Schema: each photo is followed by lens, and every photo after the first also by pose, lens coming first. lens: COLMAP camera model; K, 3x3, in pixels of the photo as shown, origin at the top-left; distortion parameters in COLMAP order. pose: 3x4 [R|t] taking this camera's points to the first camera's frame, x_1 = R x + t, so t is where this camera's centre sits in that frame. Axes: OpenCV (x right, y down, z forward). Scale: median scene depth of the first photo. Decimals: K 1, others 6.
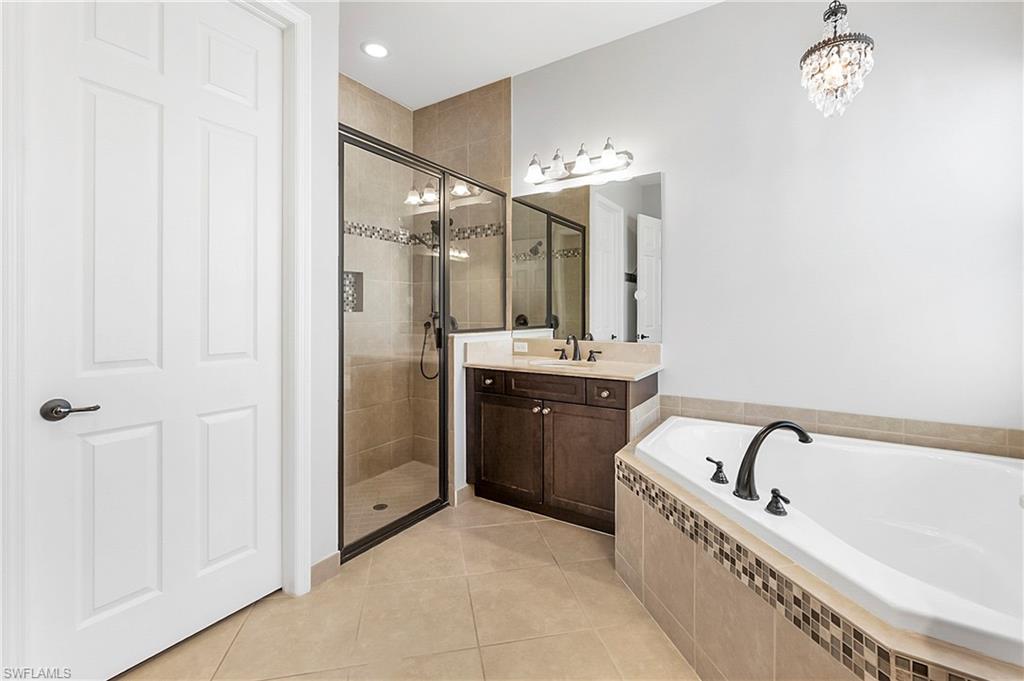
lens RADIAL K [[431.8, 0, 505.6], [0, 431.8, 315.5], [0, 0, 1]] dist [0.001091, 0.000392]
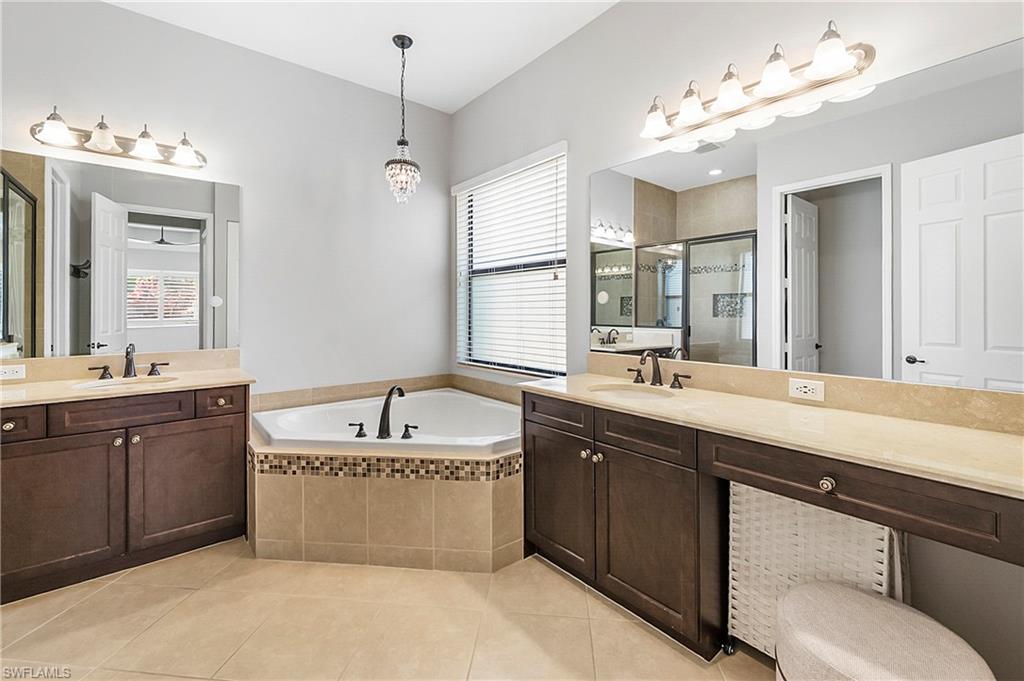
lens RADIAL K [[428.8, 0, 512.6], [0, 428.8, 309.1], [0, 0, 1]] dist [-0.000524, 0.000008]
pose [[0.312511, -0.000149, 0.949914, -0.670916], [0.008745, 0.999958, -0.002720, -0.033266], [-0.949874, 0.009157, 0.312499, 0.059394]]
